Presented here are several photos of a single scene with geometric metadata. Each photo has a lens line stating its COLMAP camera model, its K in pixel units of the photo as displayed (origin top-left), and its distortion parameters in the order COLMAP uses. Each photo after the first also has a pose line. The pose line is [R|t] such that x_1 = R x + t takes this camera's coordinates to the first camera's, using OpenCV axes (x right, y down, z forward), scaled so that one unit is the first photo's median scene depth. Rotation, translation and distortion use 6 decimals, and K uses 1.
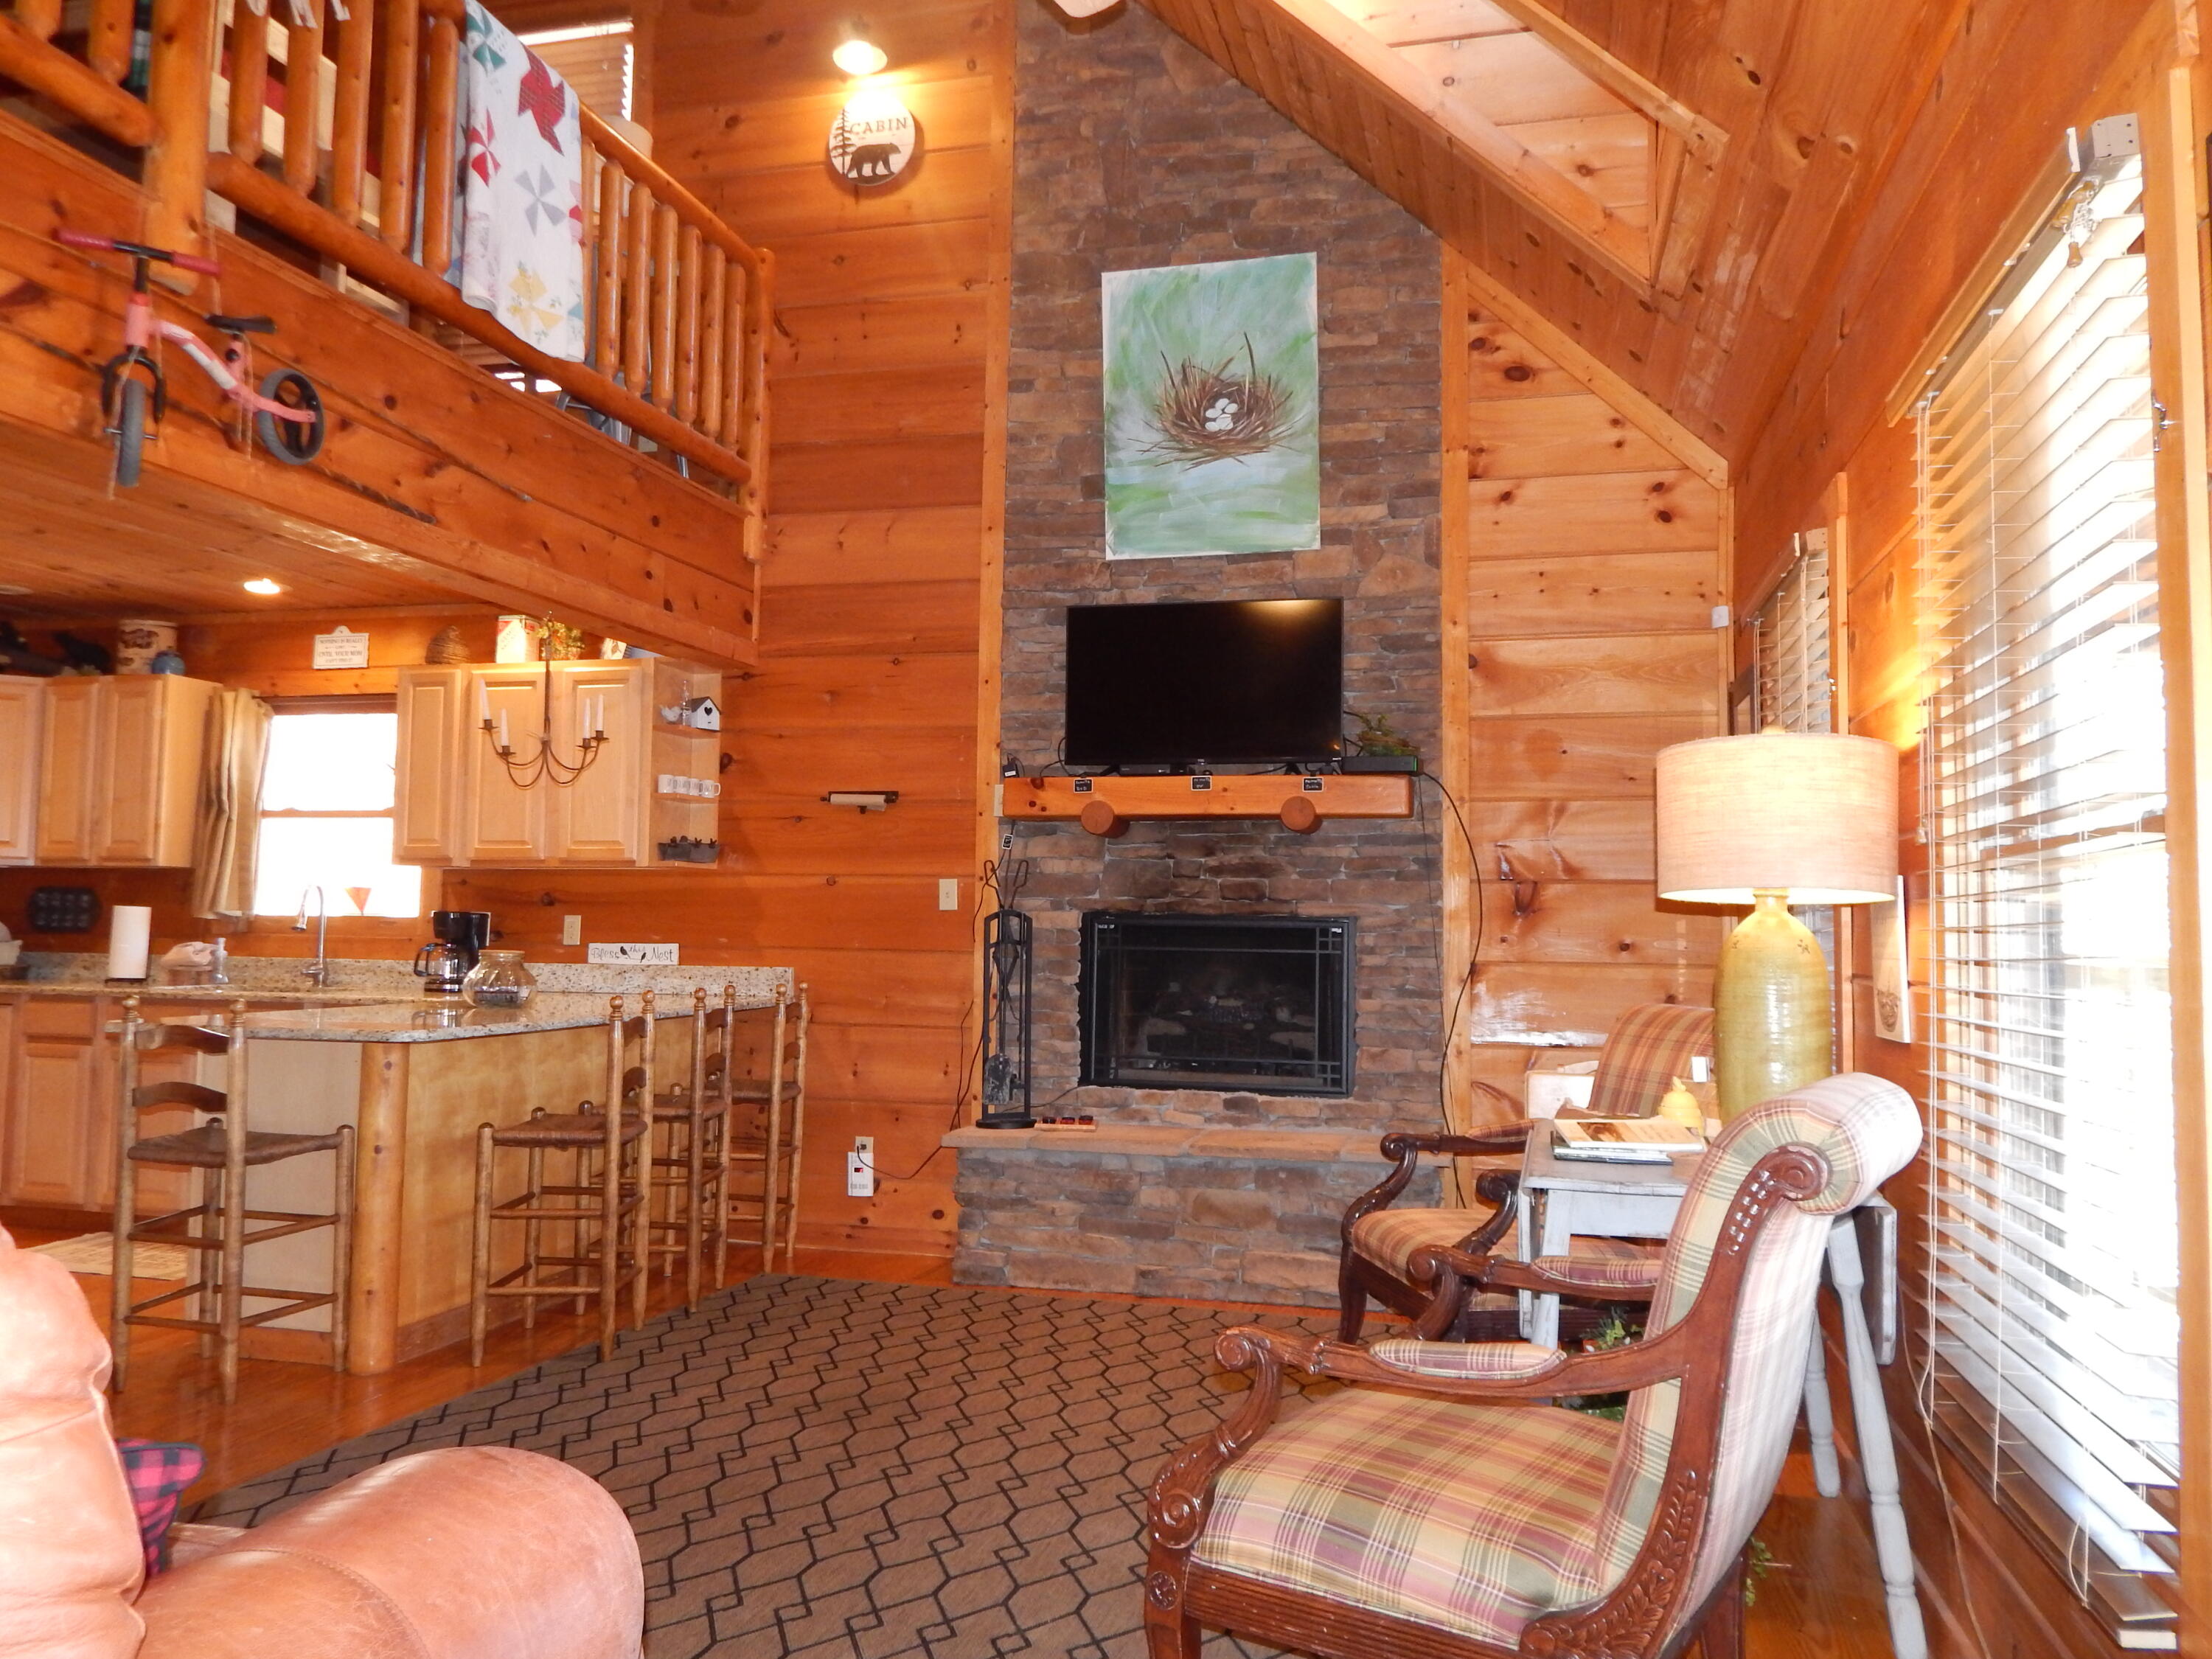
lens RADIAL K [[1620.3, 0, 1105.2], [0, 1620.3, 819.4], [0, 0, 1]] dist [0.006701, -0.012643]
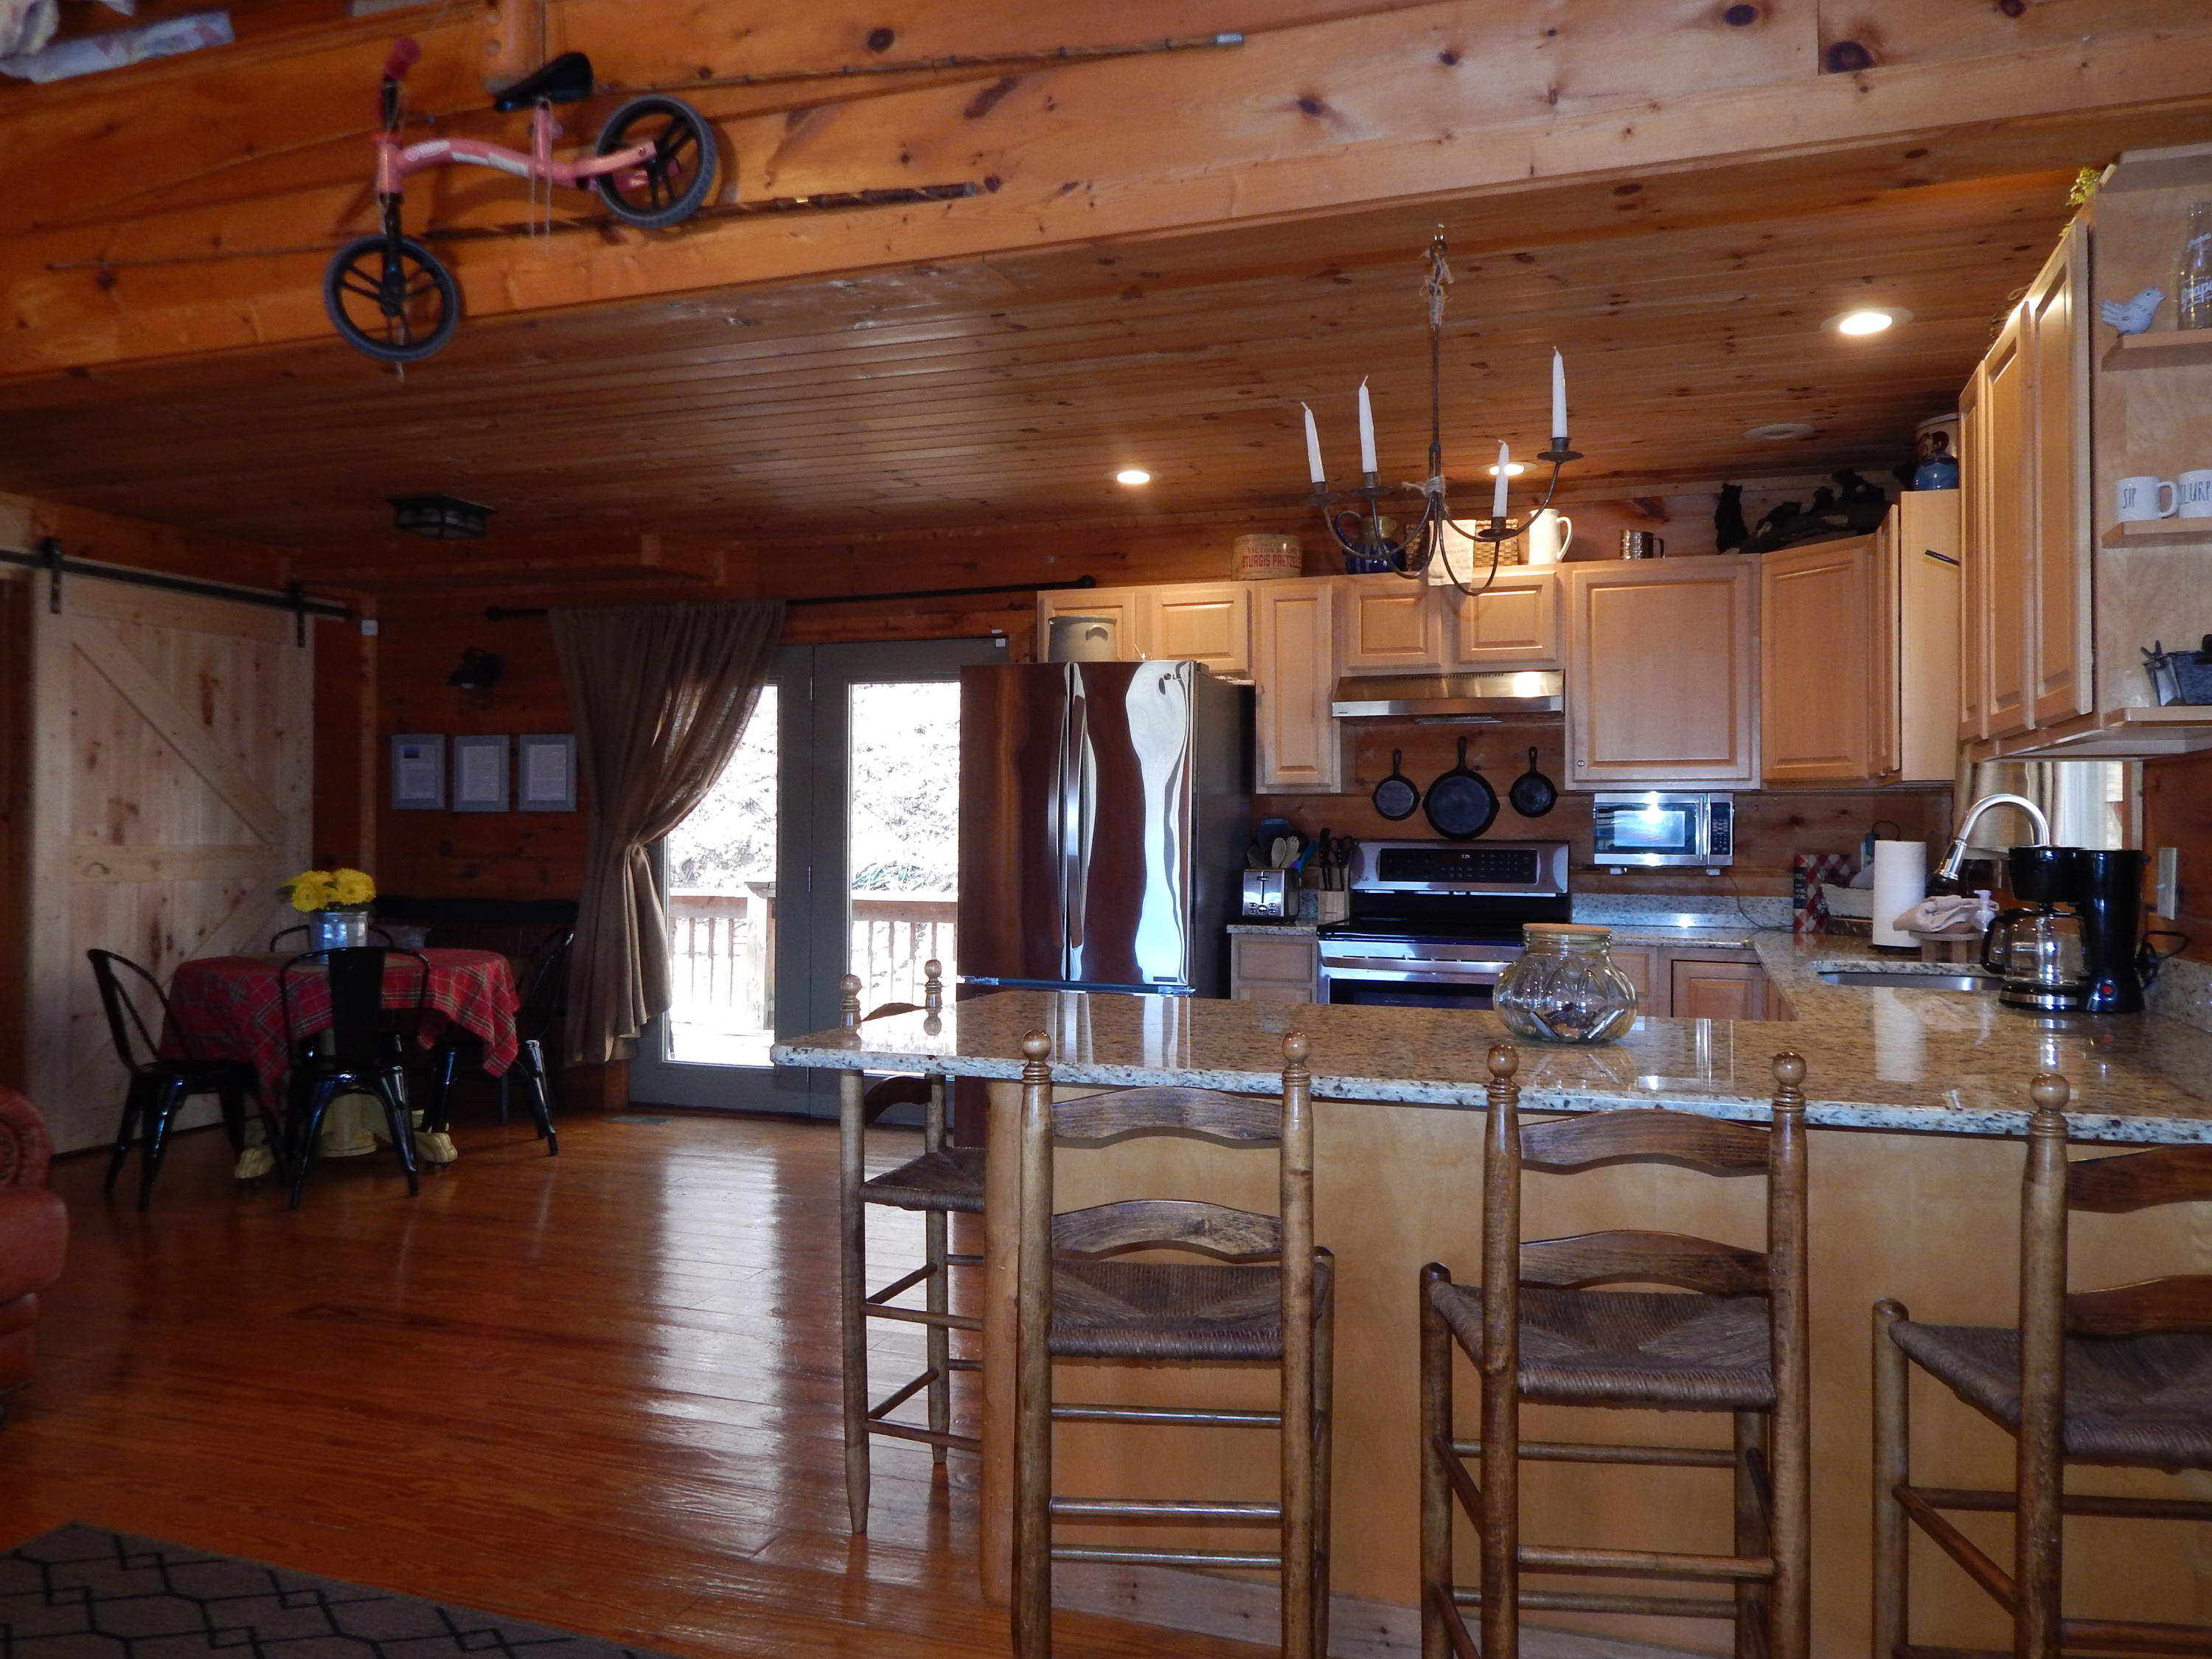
lens RADIAL K [[1620.3, 0, 1115.2], [0, 1620.3, 811.6], [0, 0, 1]] dist [0.006701, -0.012643]
pose [[-0.082205, -0.026235, -0.996270, 0.119572], [0.061582, 0.997609, -0.031352, 0.046269], [0.994711, -0.063930, -0.080393, 0.797079]]
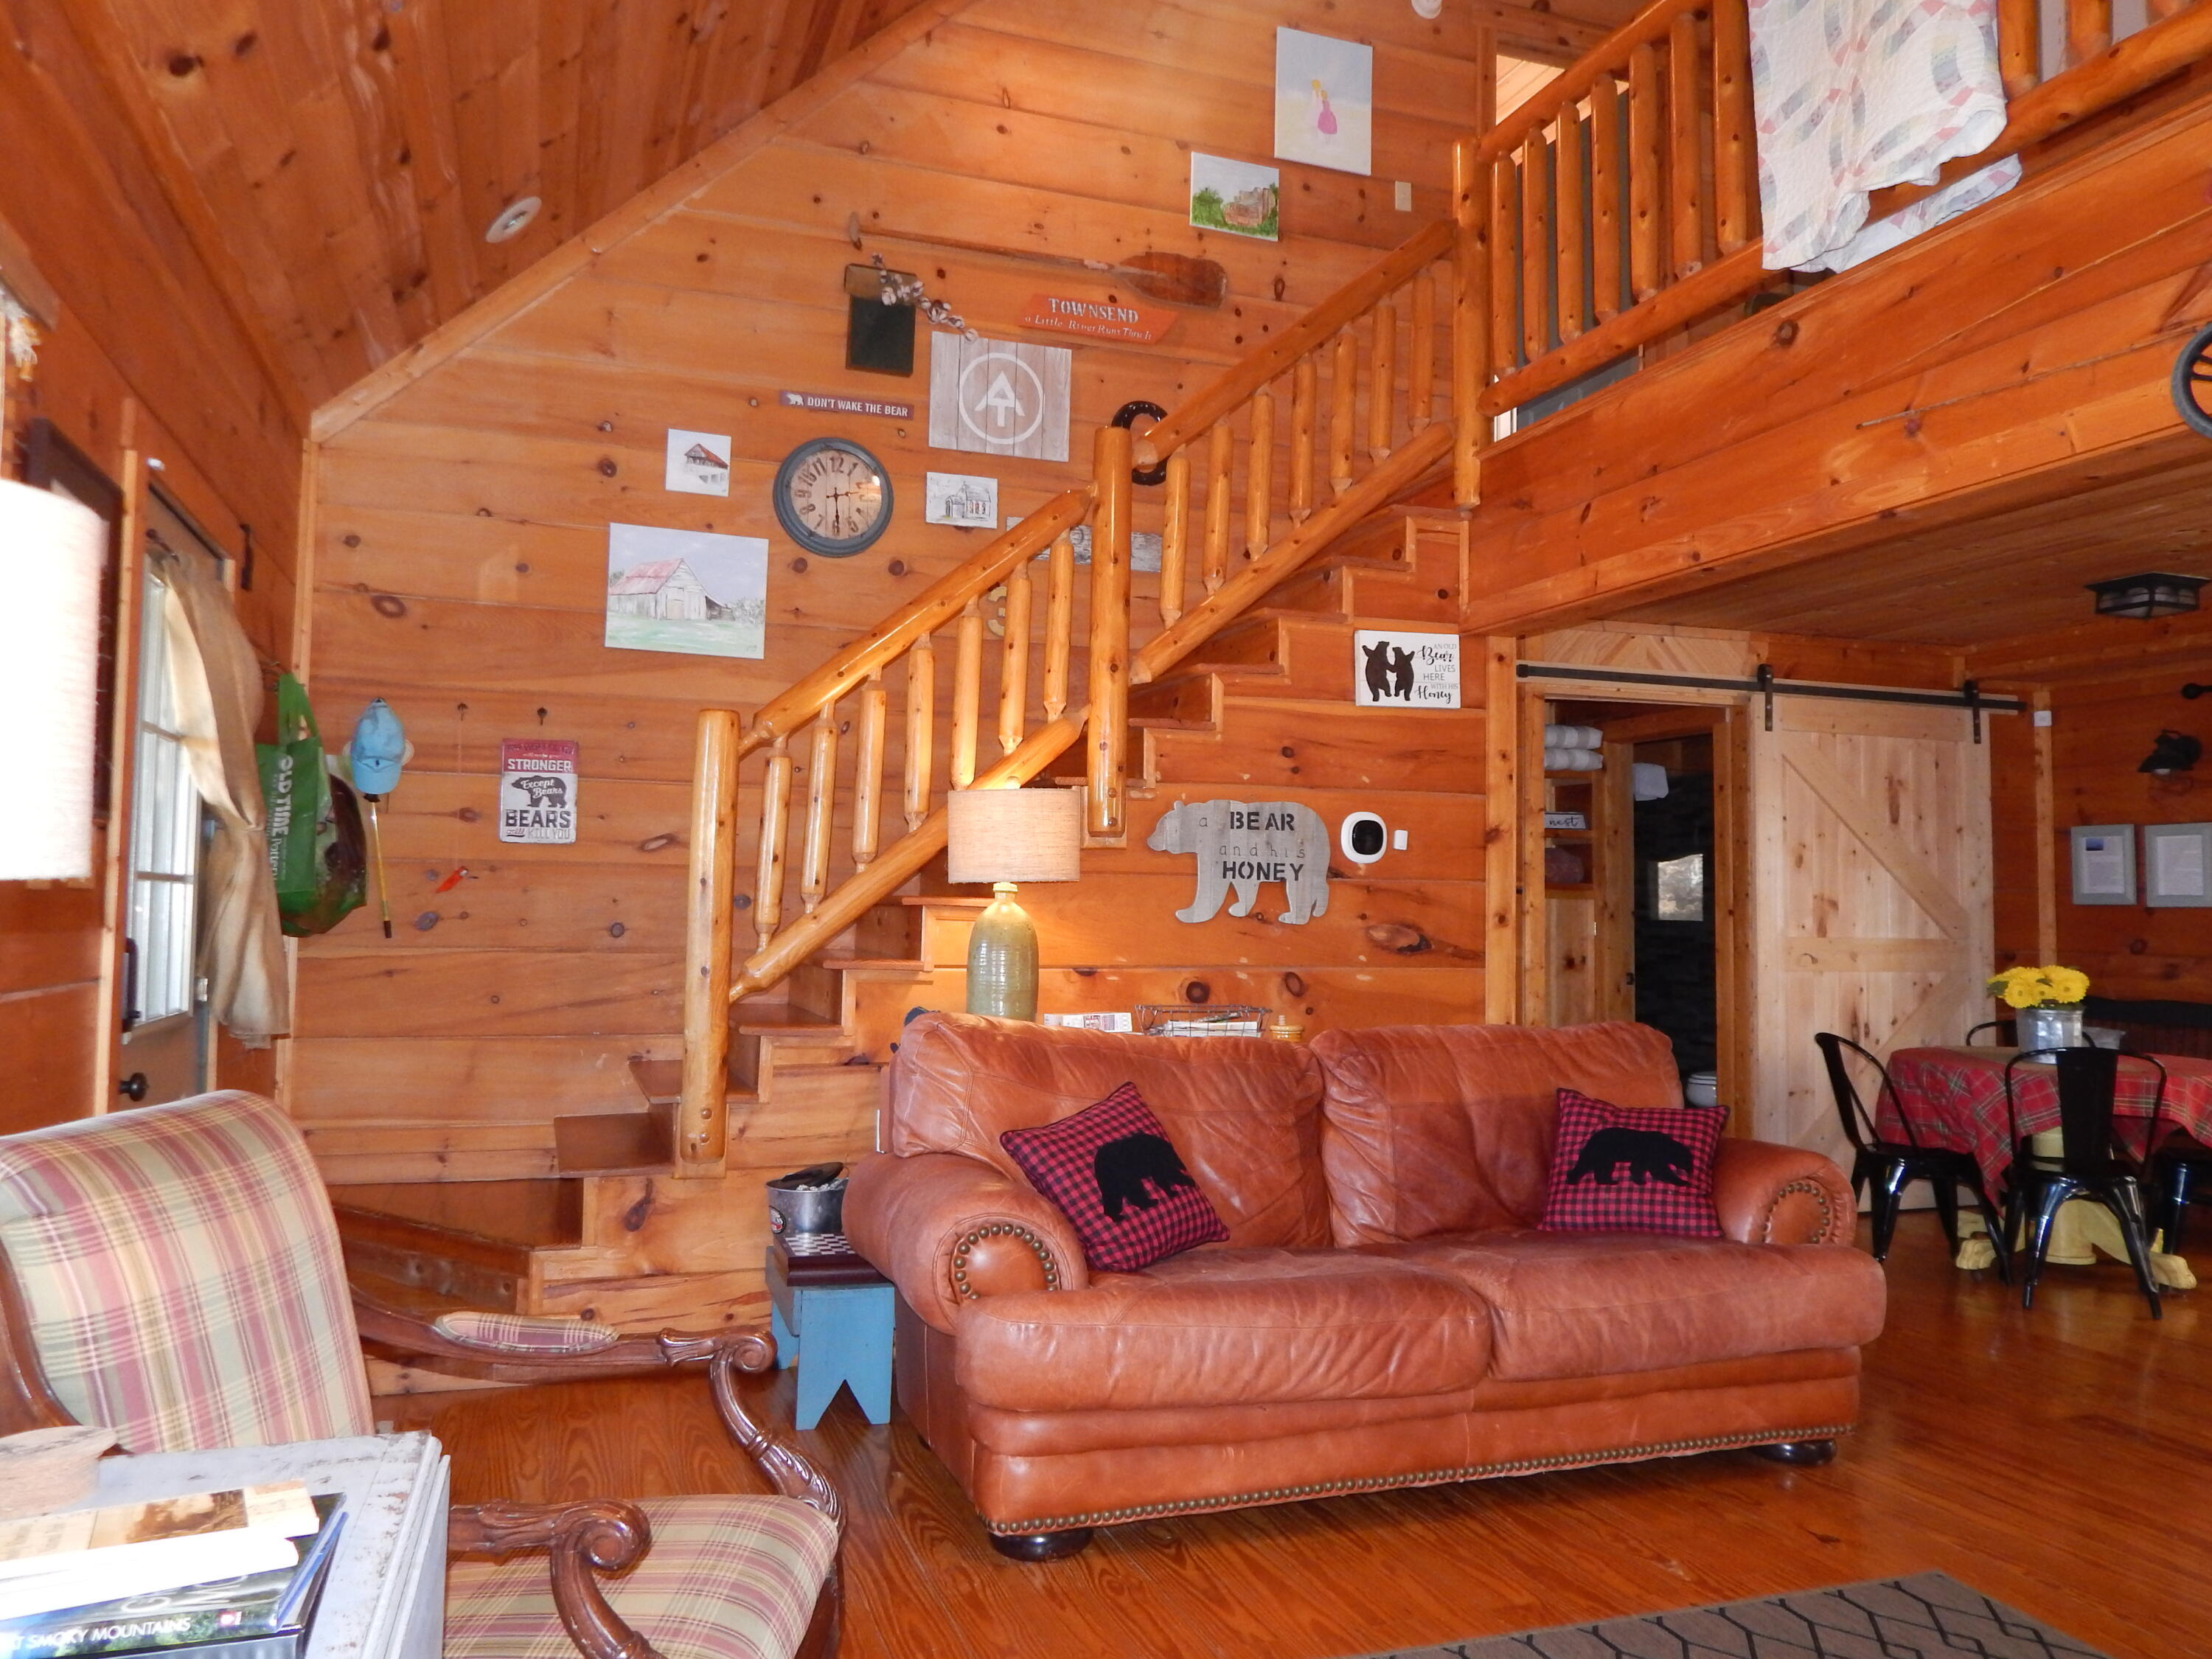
lens RADIAL K [[1620.3, 0, 1121.9], [0, 1620.3, 815.7], [0, 0, 1]] dist [0.006701, -0.012643]
pose [[-0.830576, -0.056813, -0.554001, 0.180302], [0.013302, 0.992475, -0.121722, 0.042454], [0.556747, -0.108469, -0.823570, 0.742365]]
